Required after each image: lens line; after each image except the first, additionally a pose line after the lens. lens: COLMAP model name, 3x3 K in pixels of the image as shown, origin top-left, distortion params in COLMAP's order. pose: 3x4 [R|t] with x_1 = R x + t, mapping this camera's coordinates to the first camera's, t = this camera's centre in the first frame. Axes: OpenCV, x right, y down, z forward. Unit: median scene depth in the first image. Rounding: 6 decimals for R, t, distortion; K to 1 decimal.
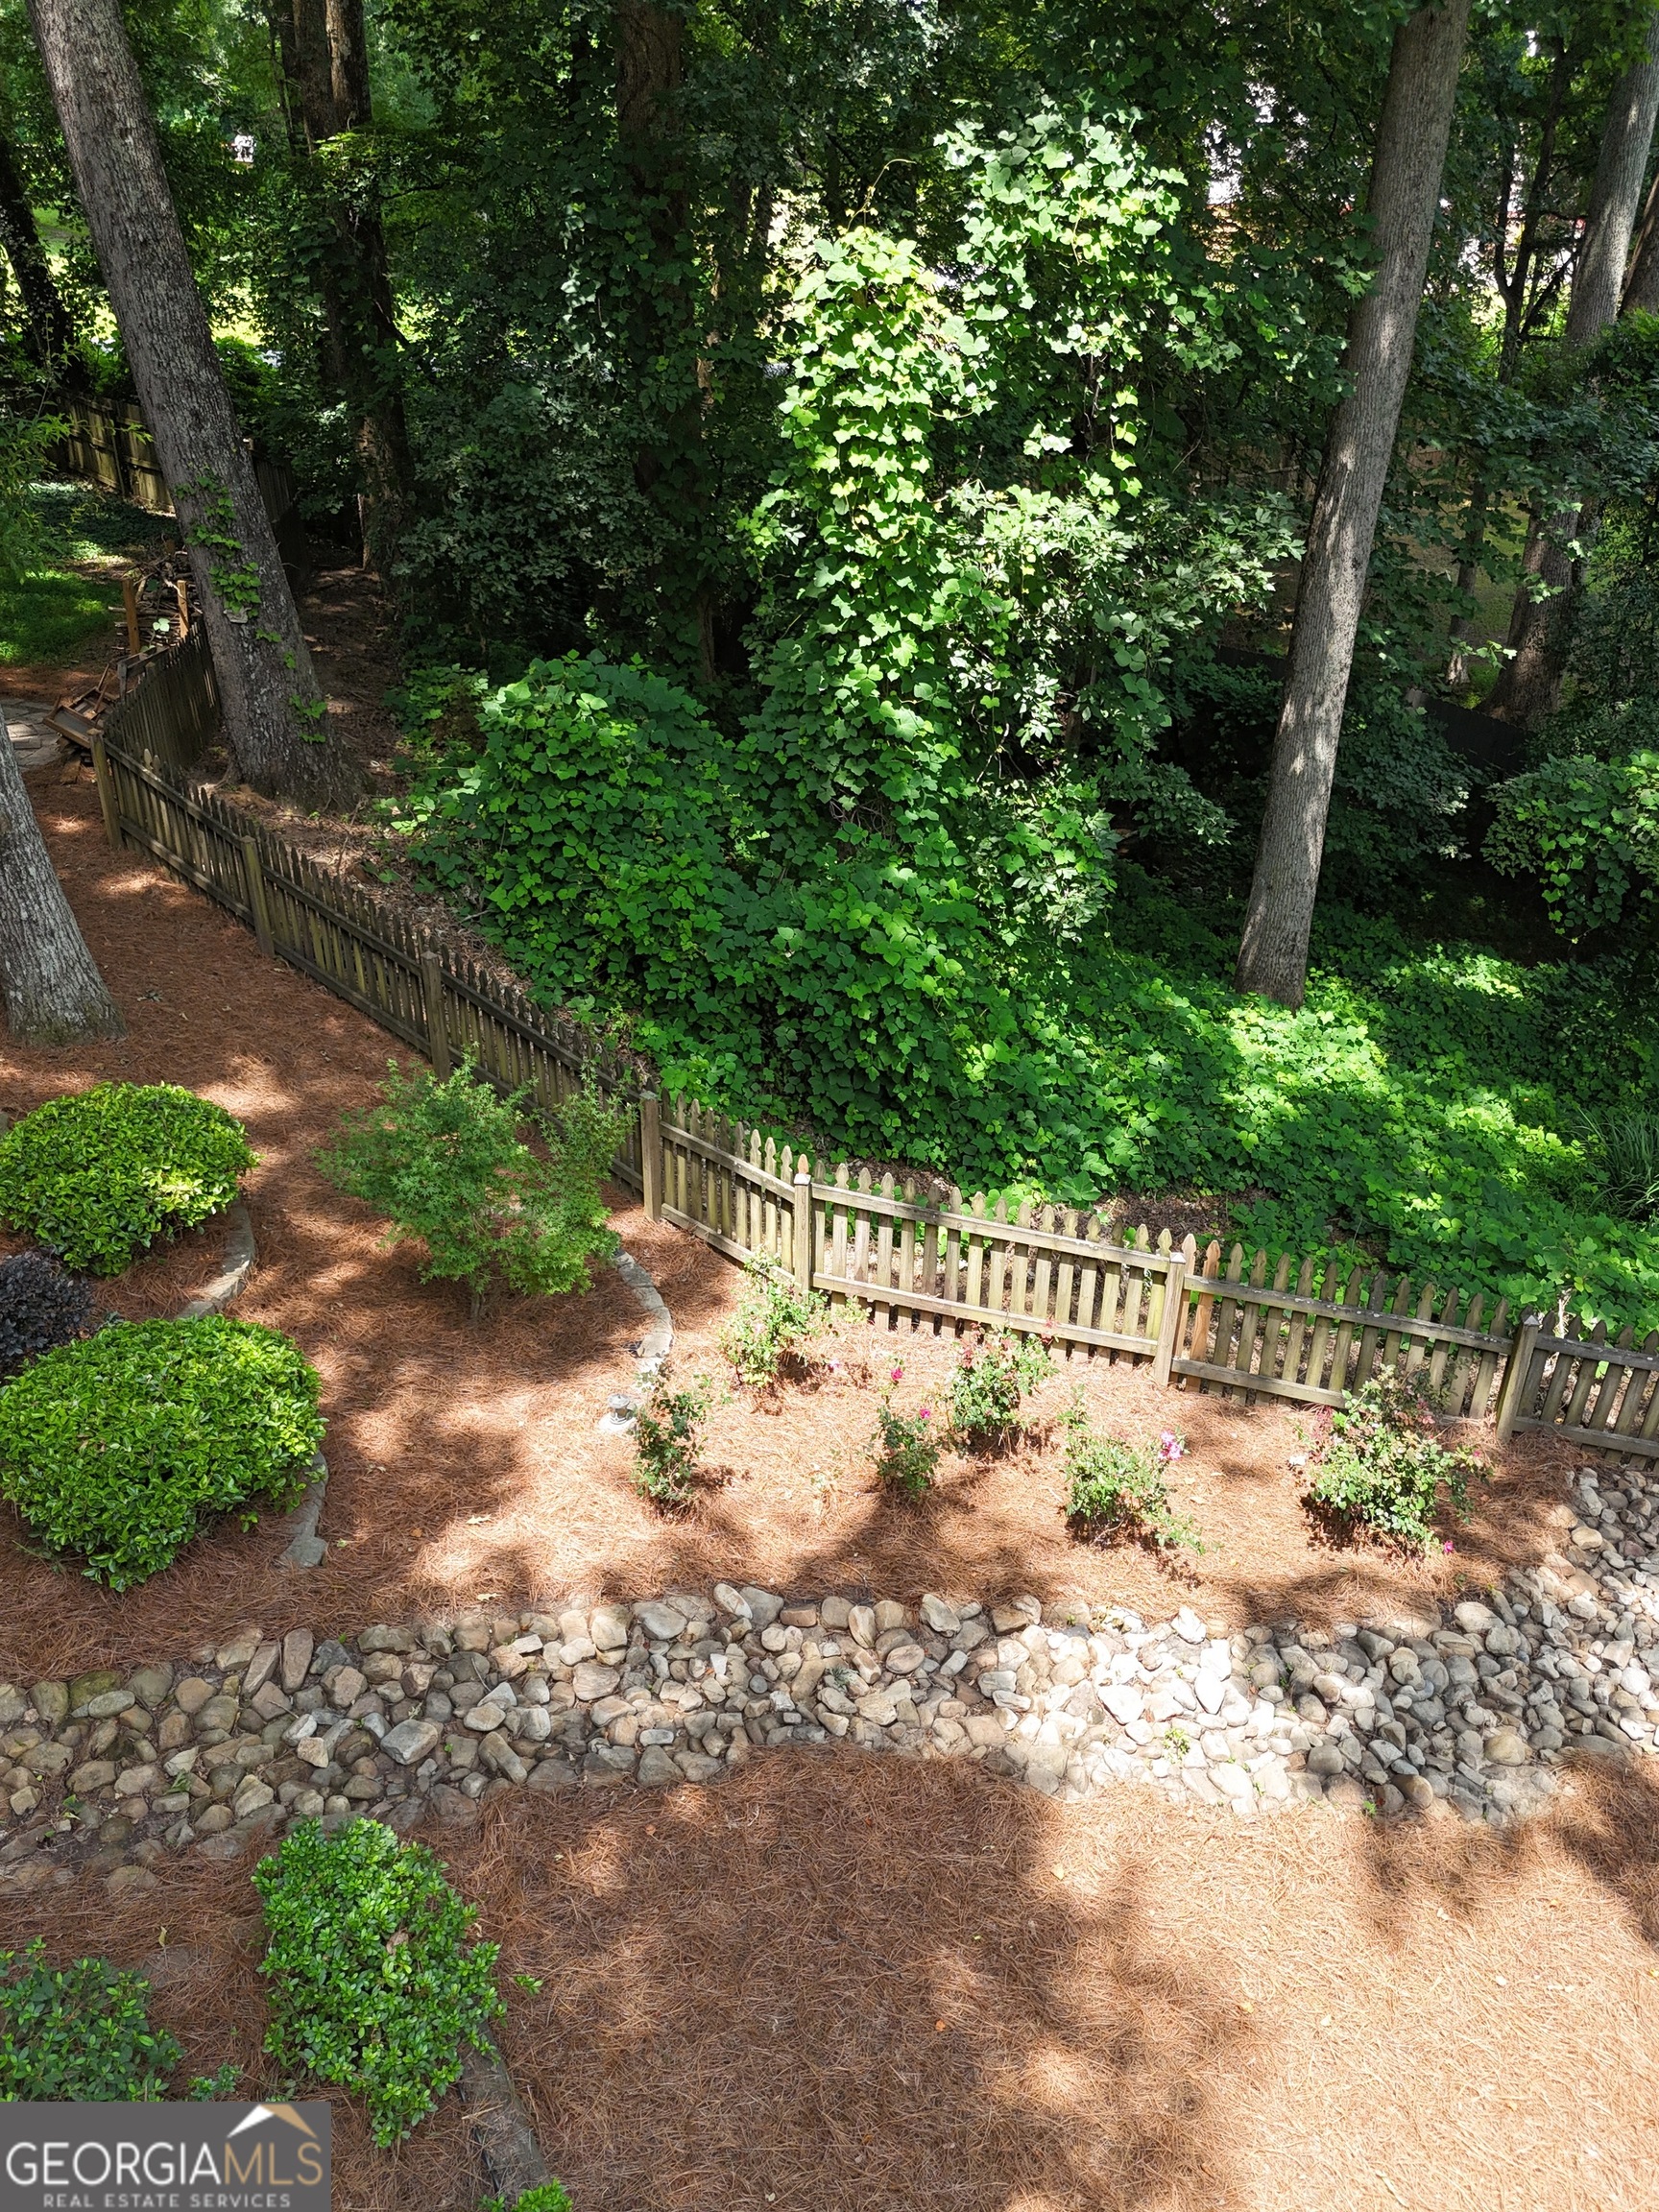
lens RADIAL K [[1625.8, 0, 838.9], [0, 1625.8, 1105.7], [0, 0, 1]] dist [0.056175, -0.055965]
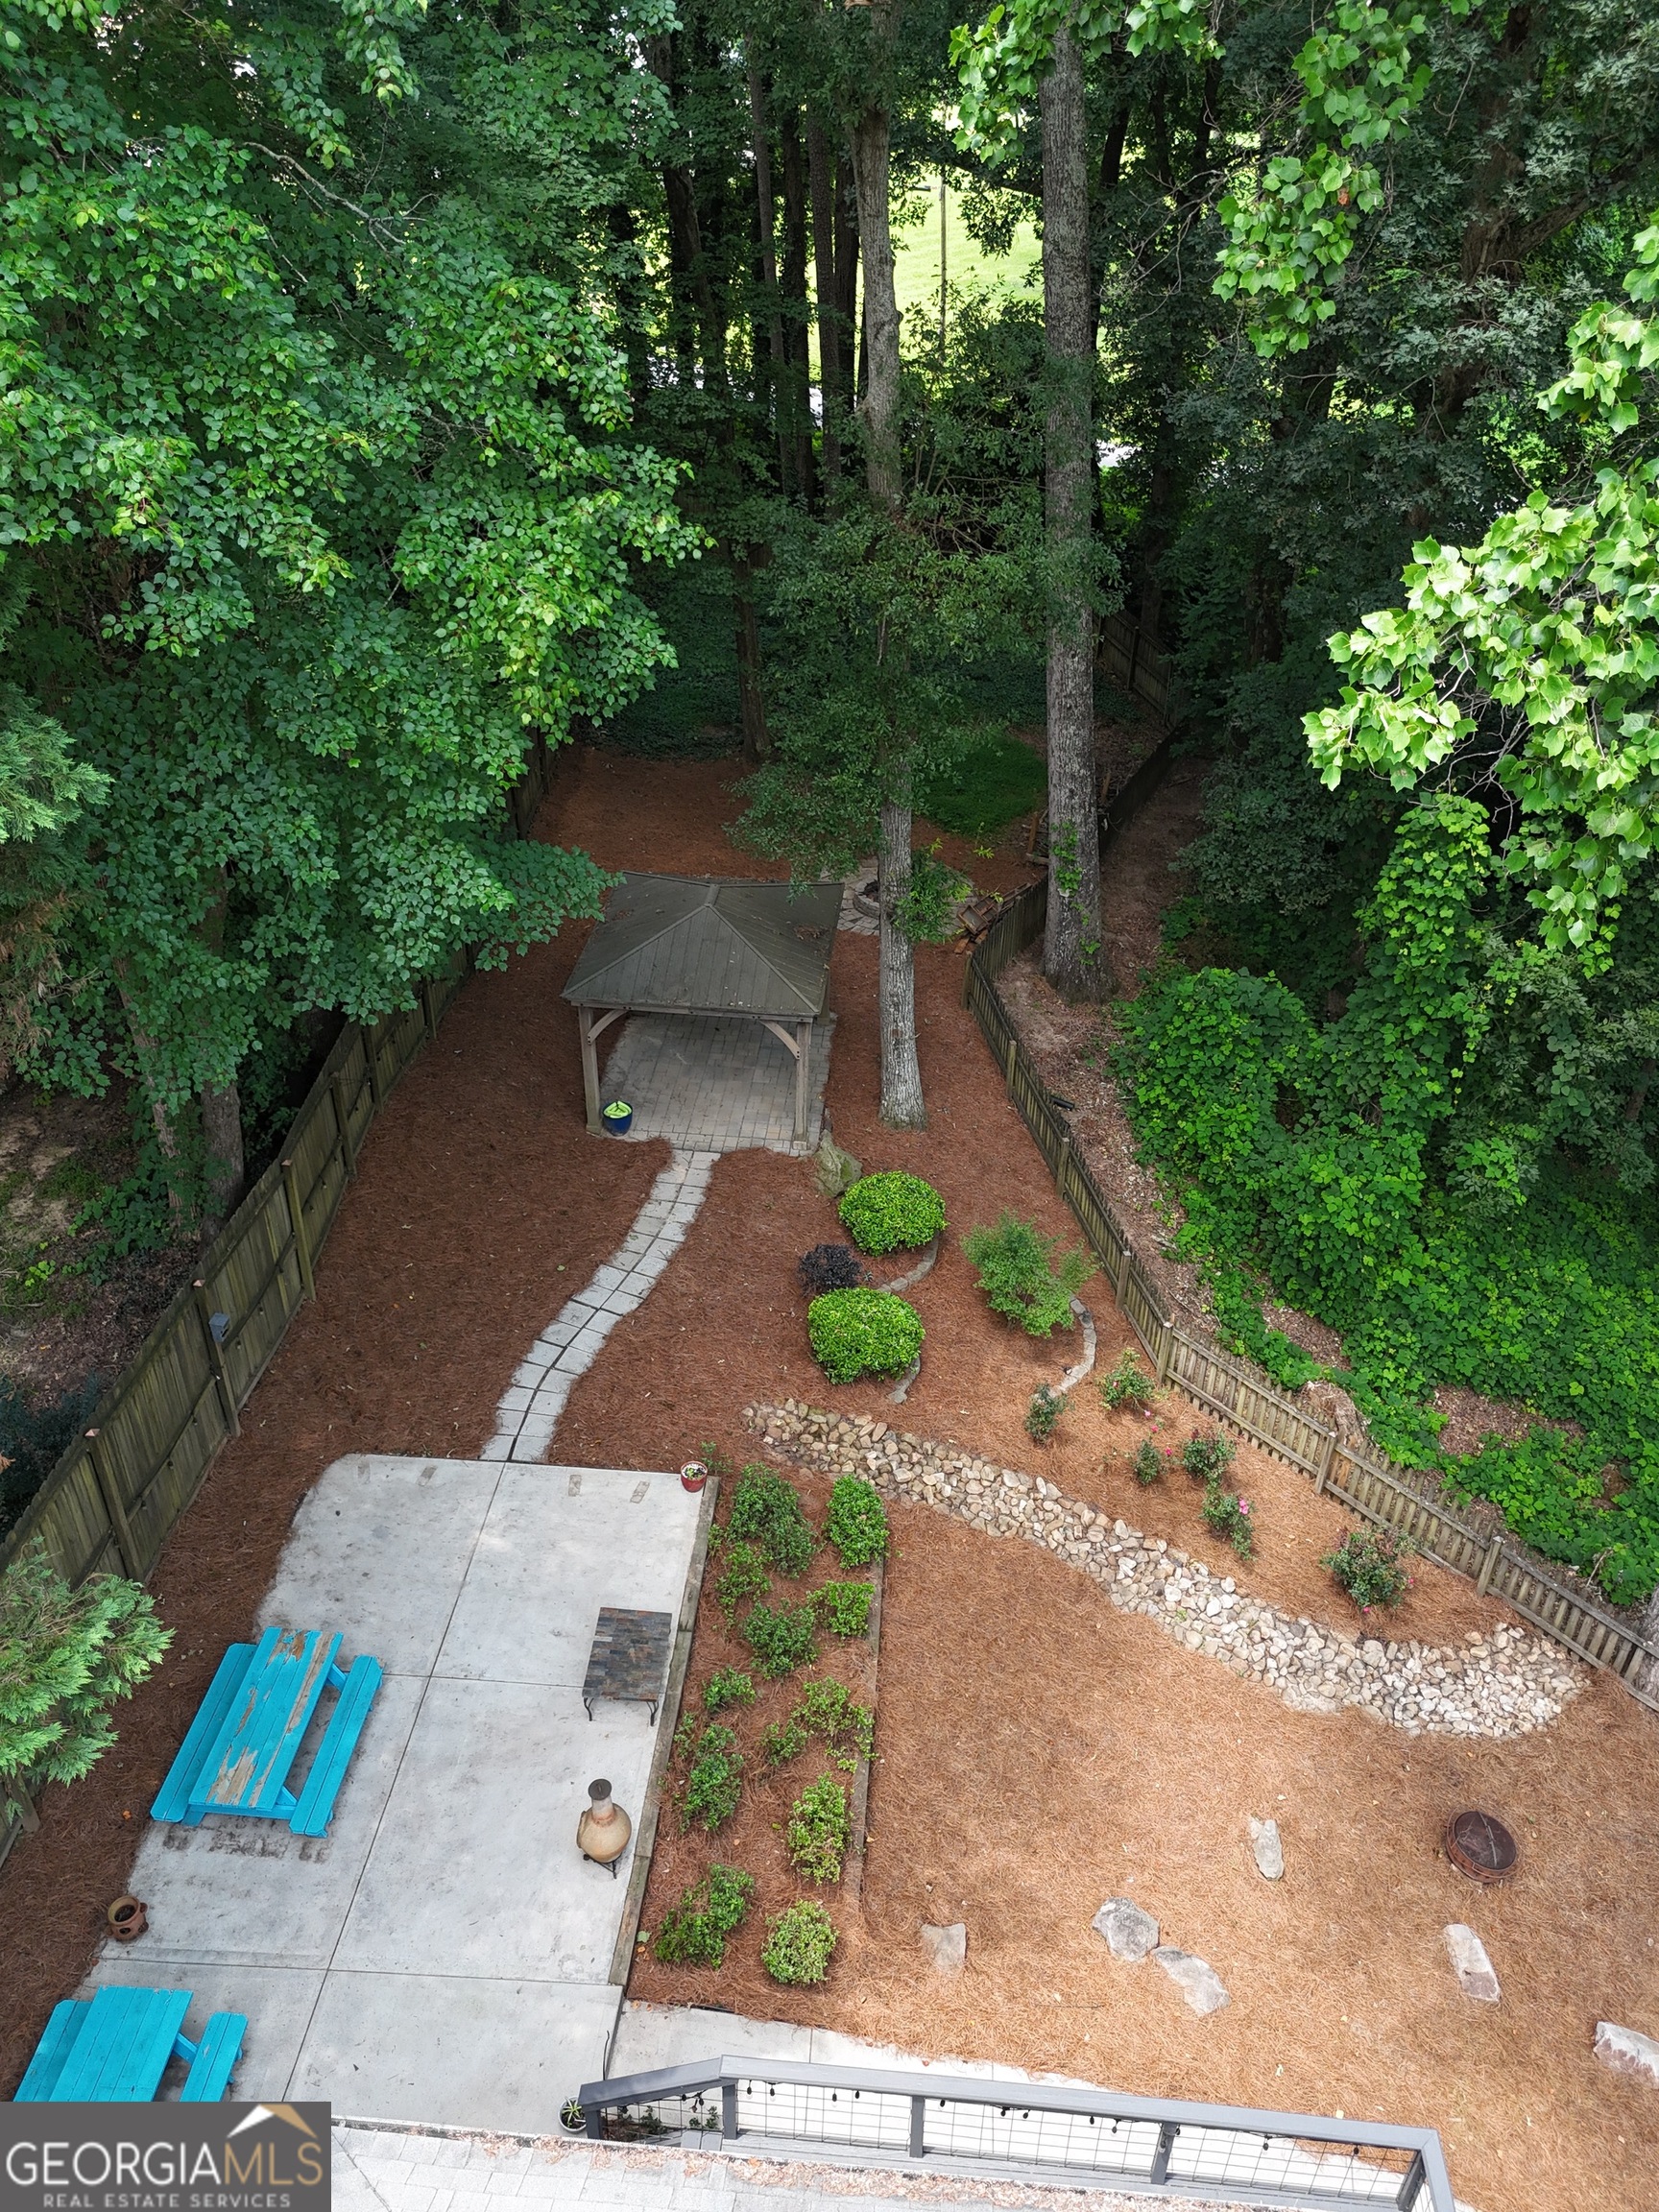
lens RADIAL K [[1667.6, 0, 844.4], [0, 1667.6, 1066.3], [0, 0, 1]] dist [0.109191, -0.000426]
pose [[0.827175, 0.296152, -0.477572, 0.788657], [-0.279834, 0.954072, 0.106955, -0.536849], [0.487313, 0.045171, 0.872058, -1.520243]]
